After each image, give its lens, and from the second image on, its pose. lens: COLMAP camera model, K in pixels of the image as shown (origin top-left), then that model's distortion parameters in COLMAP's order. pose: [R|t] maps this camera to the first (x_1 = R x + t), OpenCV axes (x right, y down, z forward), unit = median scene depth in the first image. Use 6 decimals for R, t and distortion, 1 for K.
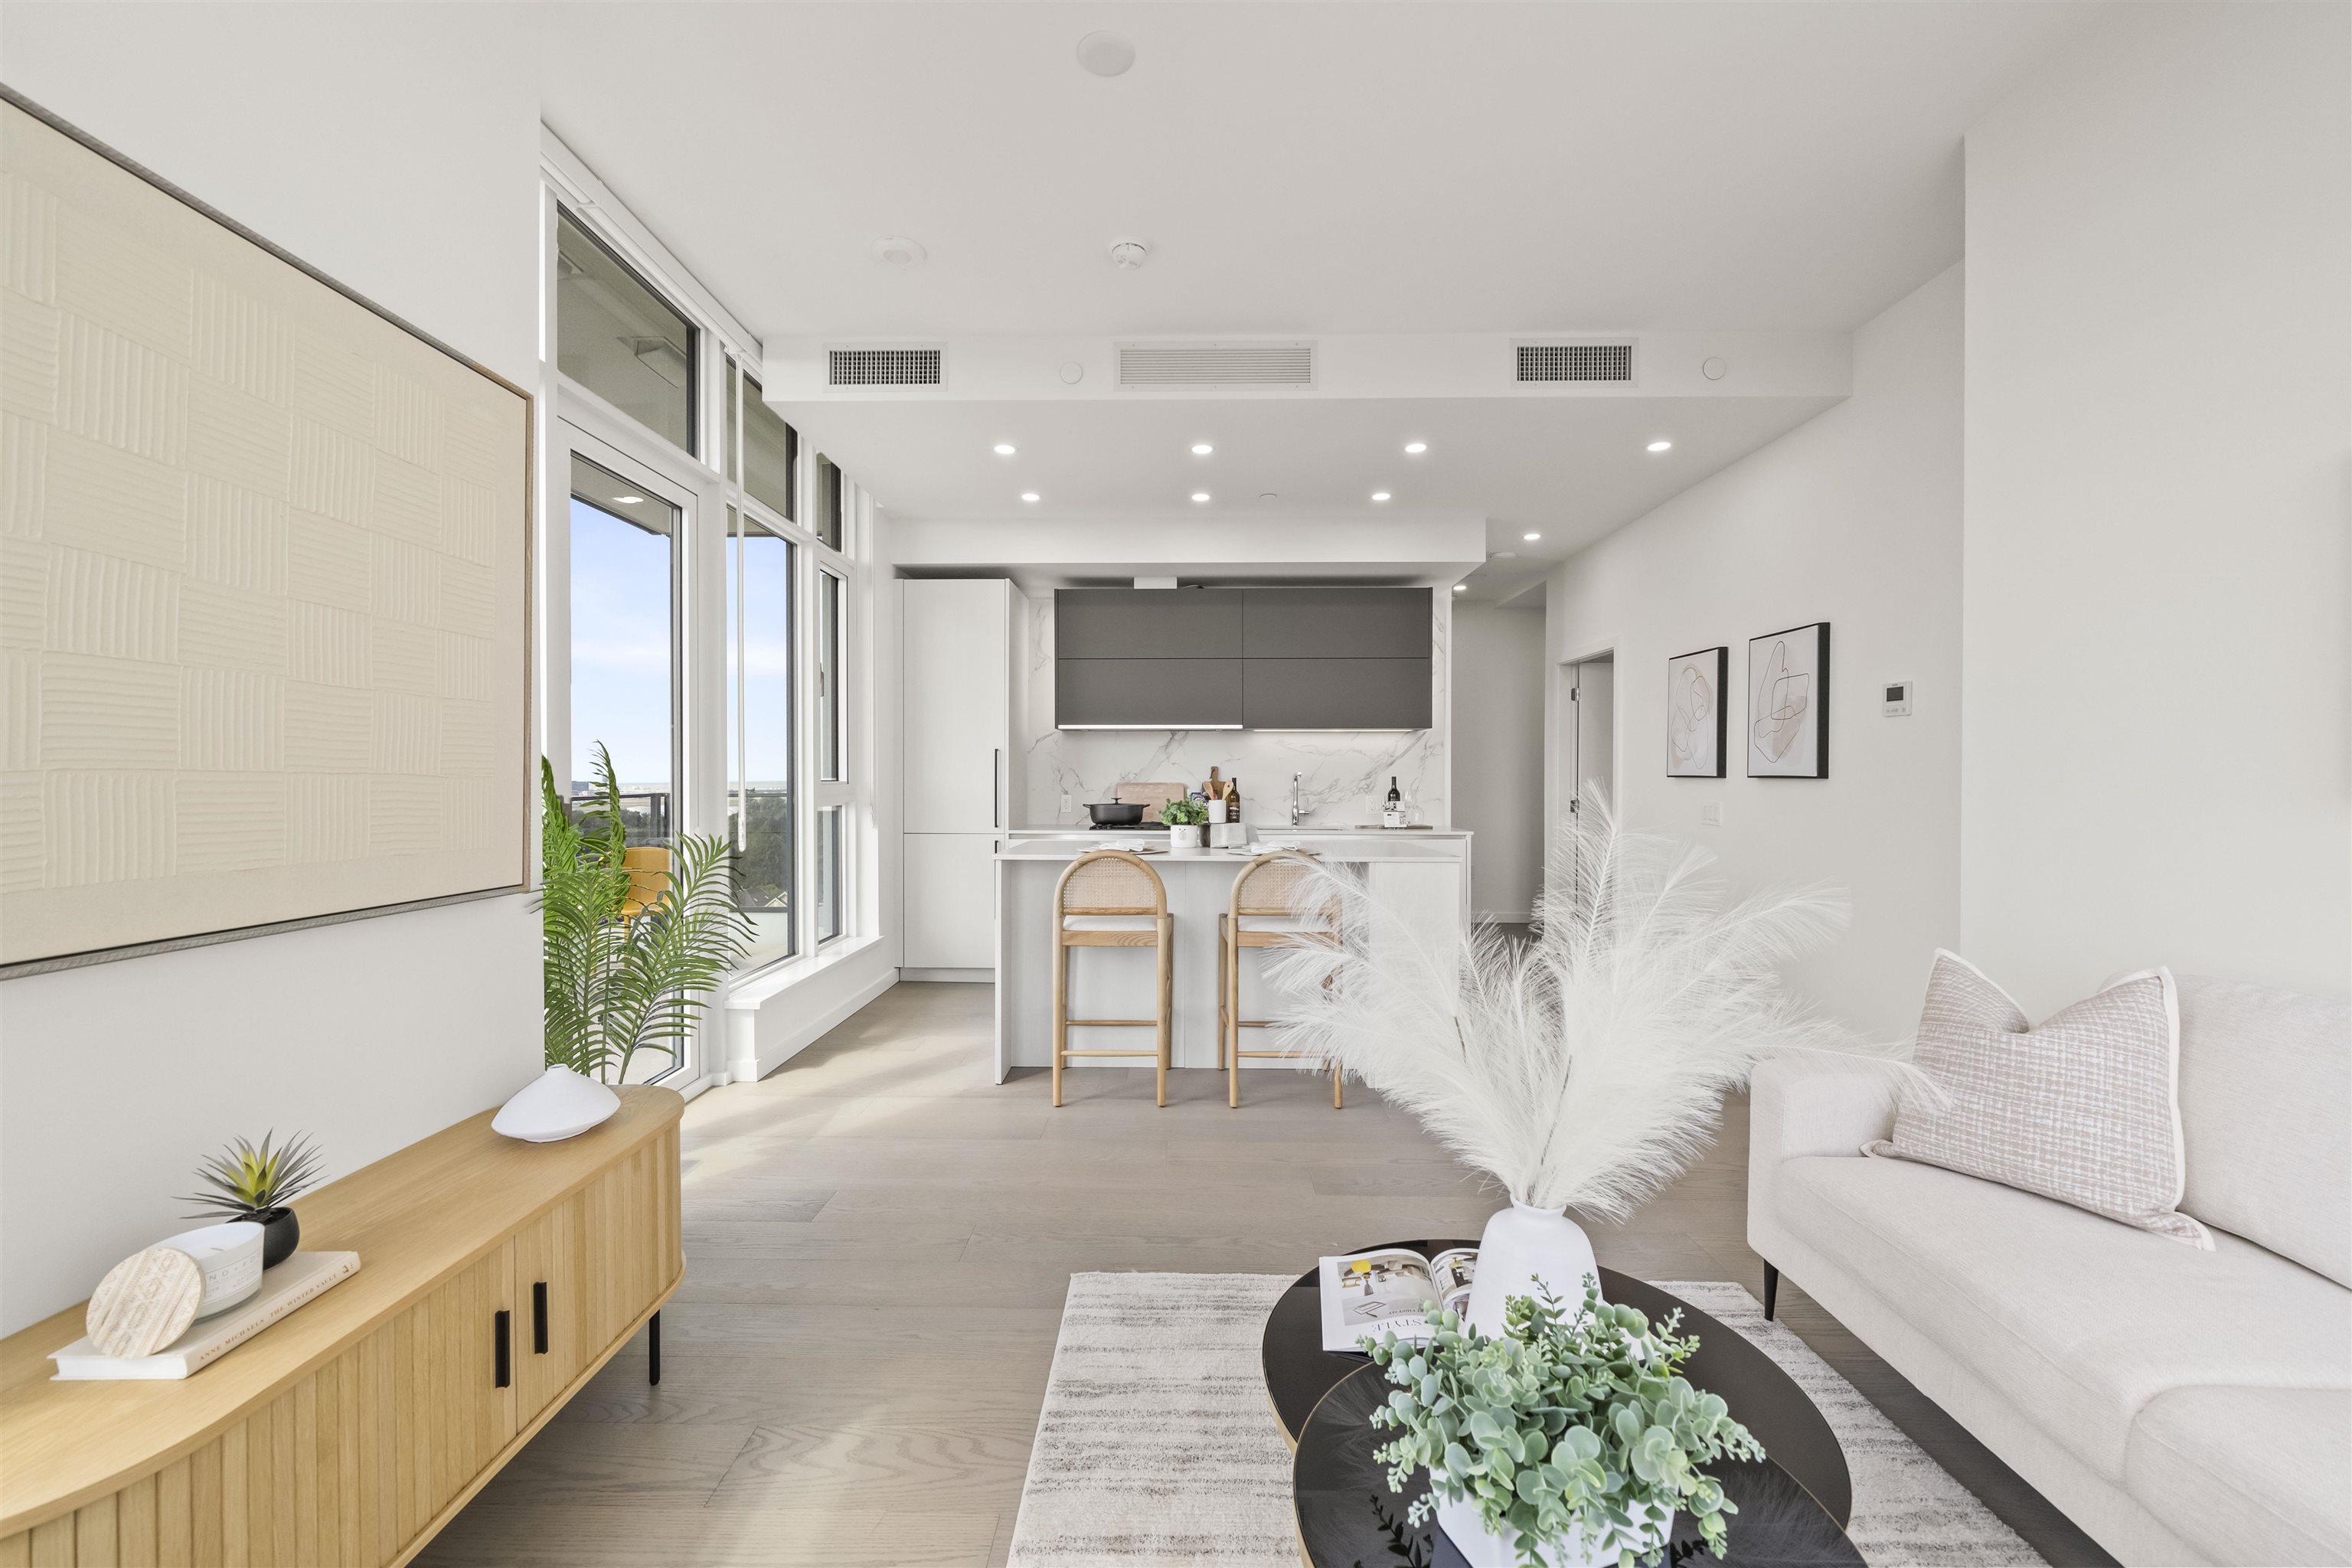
lens RADIAL K [[872.7, 0, 1178.8], [0, 872.7, 797.0], [0, 0, 1]] dist [-0.001824, -0.000367]
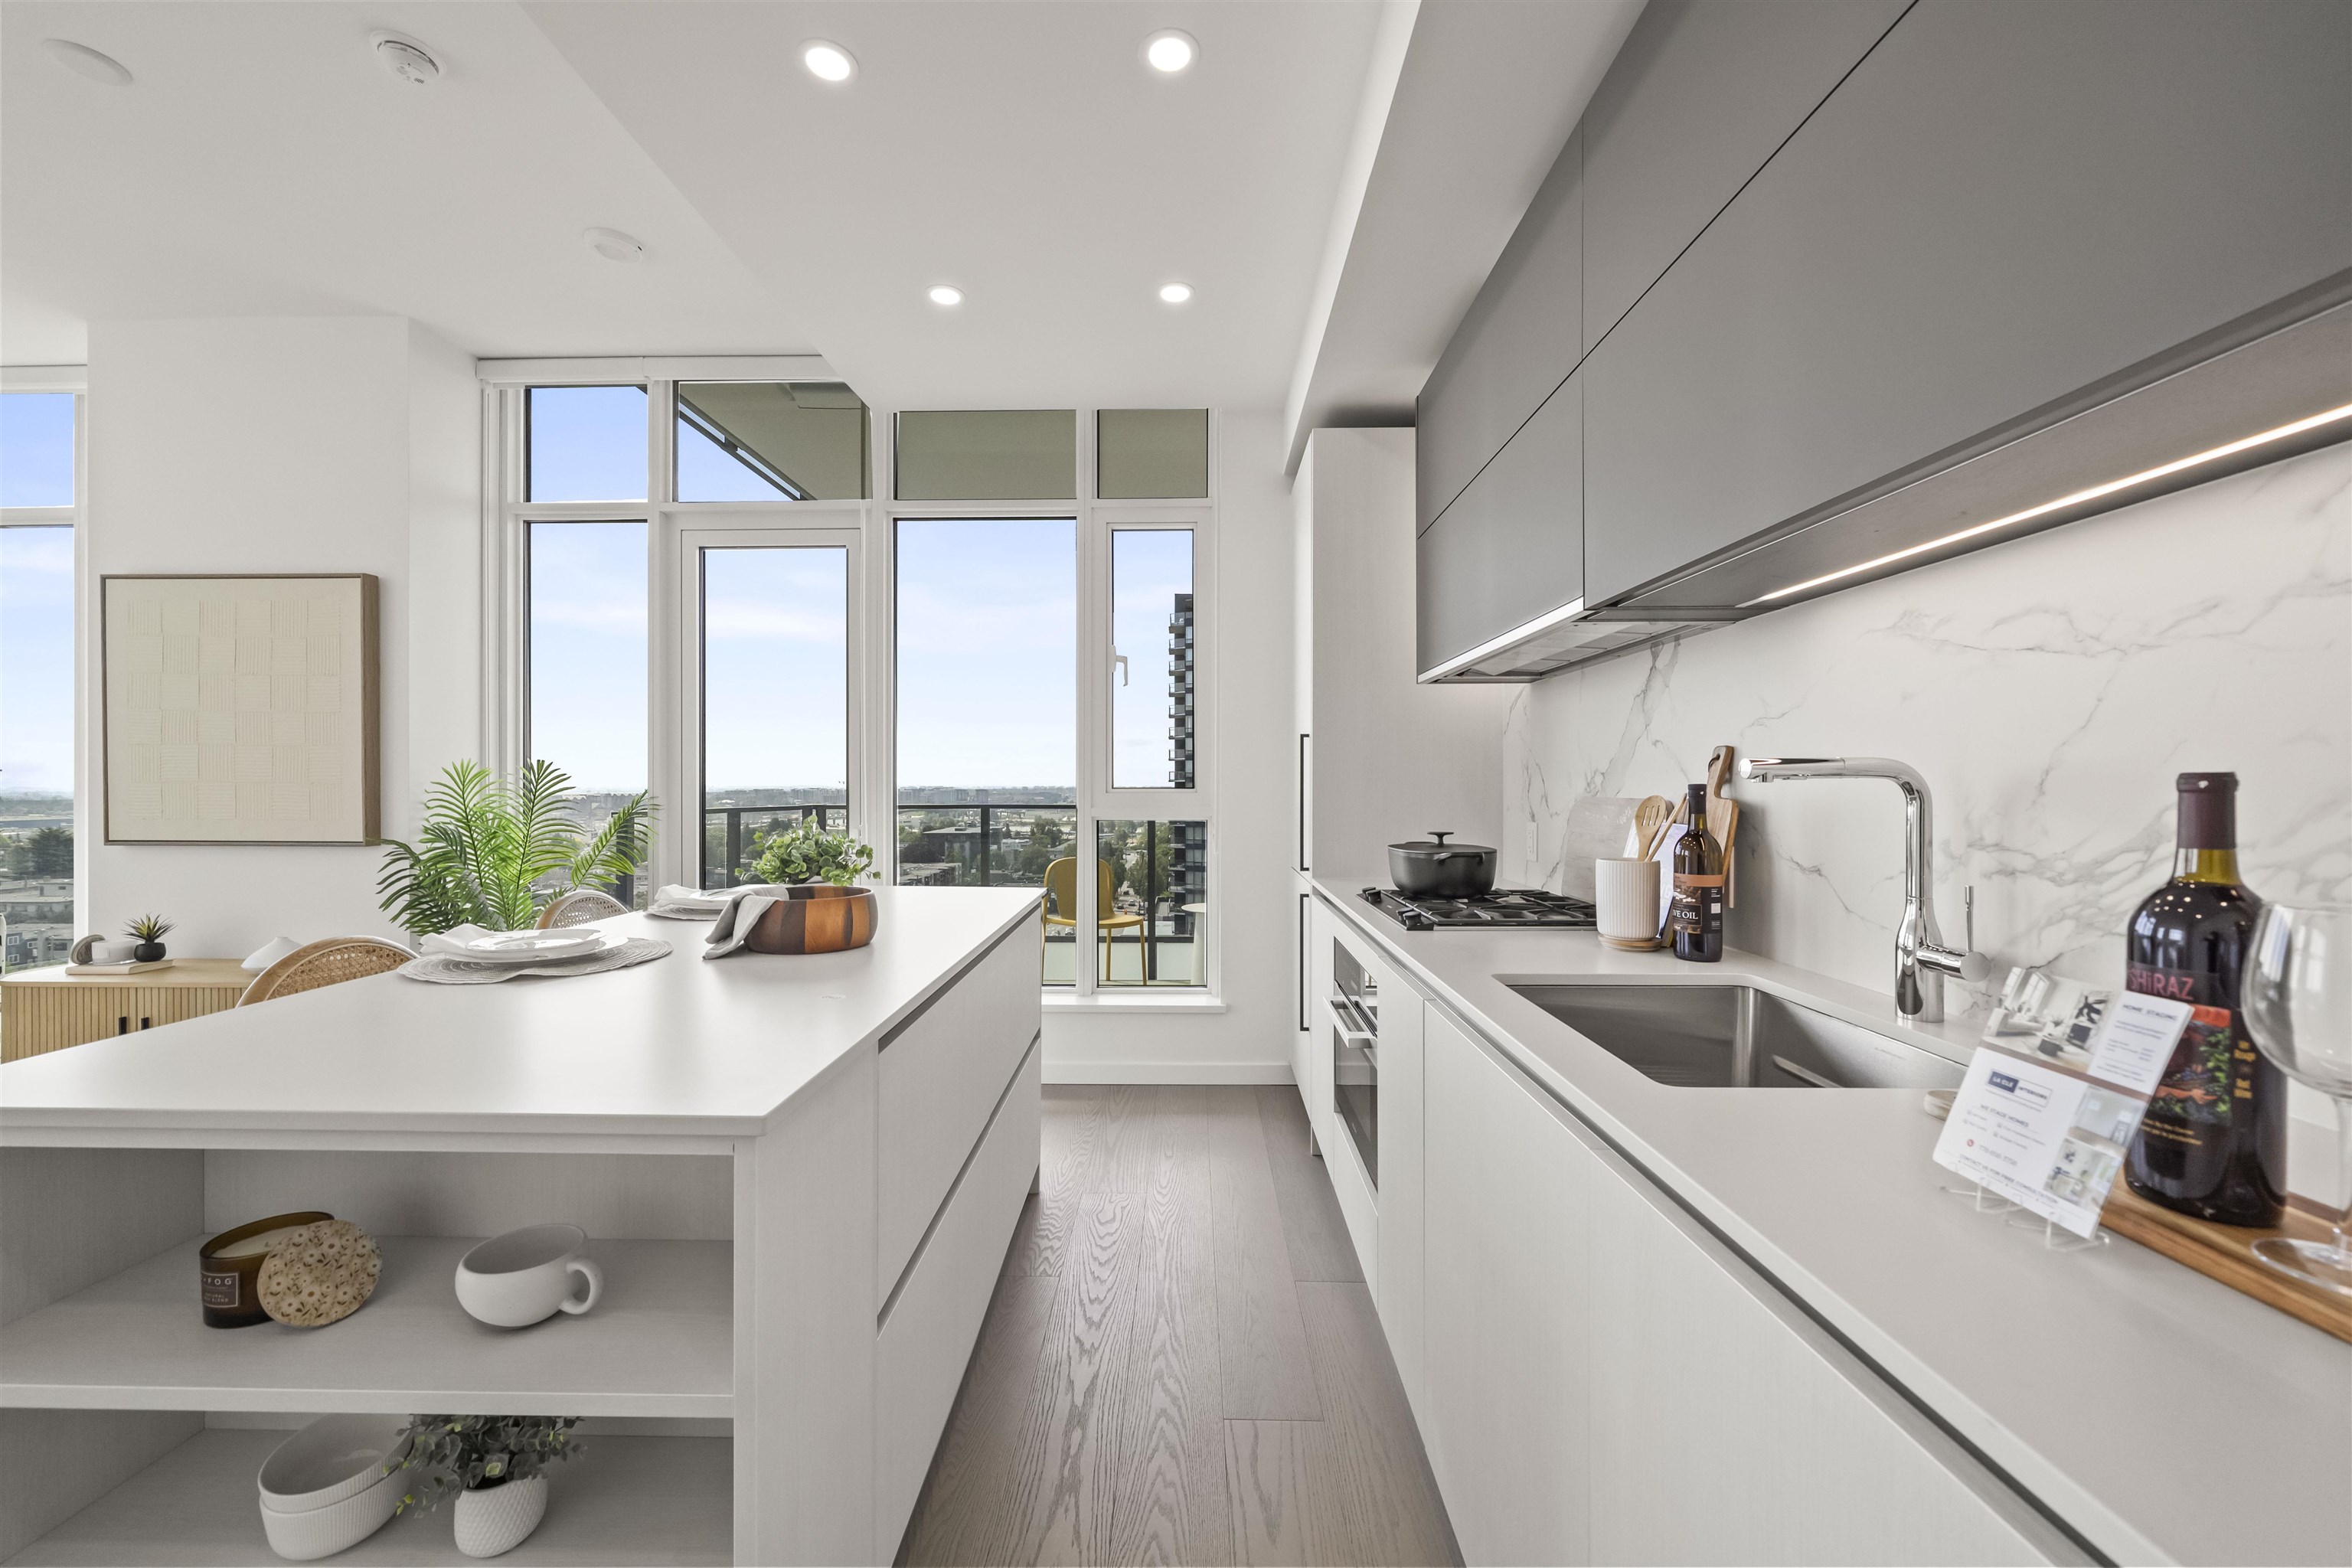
lens RADIAL K [[916.3, 0, 1183.6], [0, 916.3, 785.3], [0, 0, 1]] dist [-0.001022, -0.000053]
pose [[0.002202, 0.002918, -0.999993, 0.523792], [-0.022525, 0.999742, 0.002868, -0.027055], [0.999744, 0.022519, 0.002267, 1.208021]]
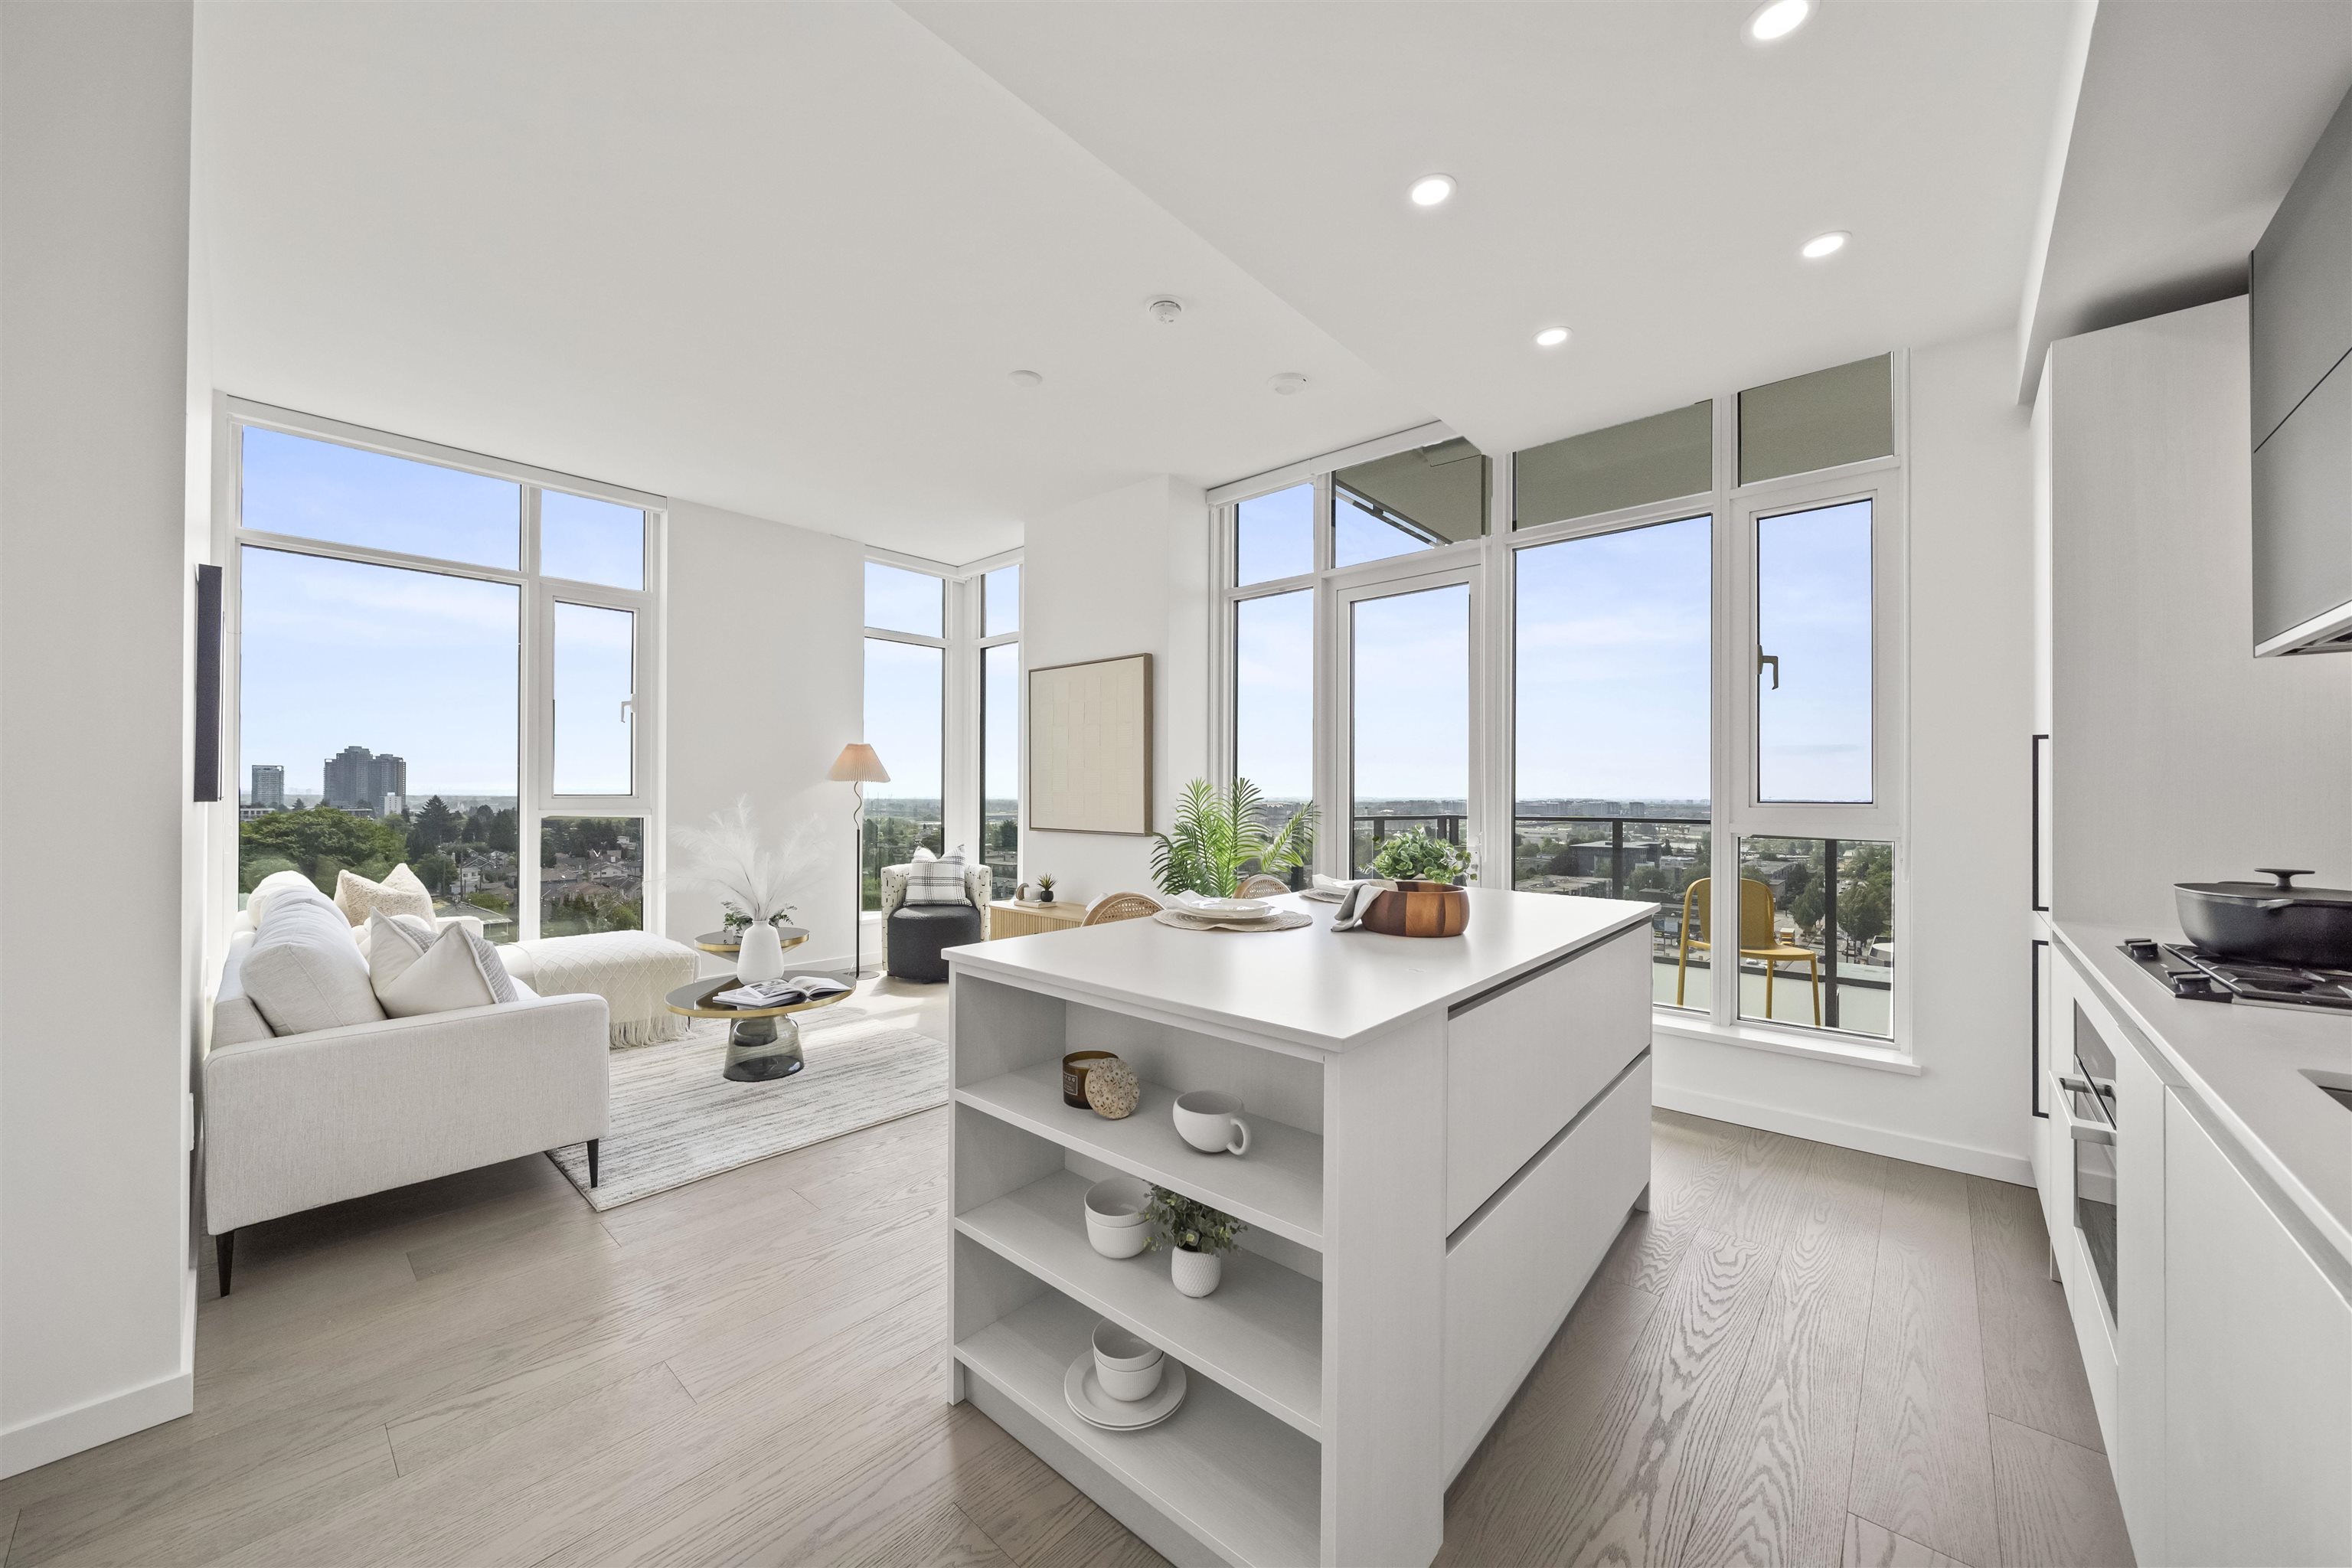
lens RADIAL K [[872.7, 0, 1164.2], [0, 872.7, 792.3], [0, 0, 1]] dist [-0.001824, -0.000367]
pose [[-0.653559, -0.003225, -0.756869, 0.560404], [-0.020932, 0.999685, 0.013816, -0.028729], [0.756586, 0.024873, -0.653421, 1.251238]]
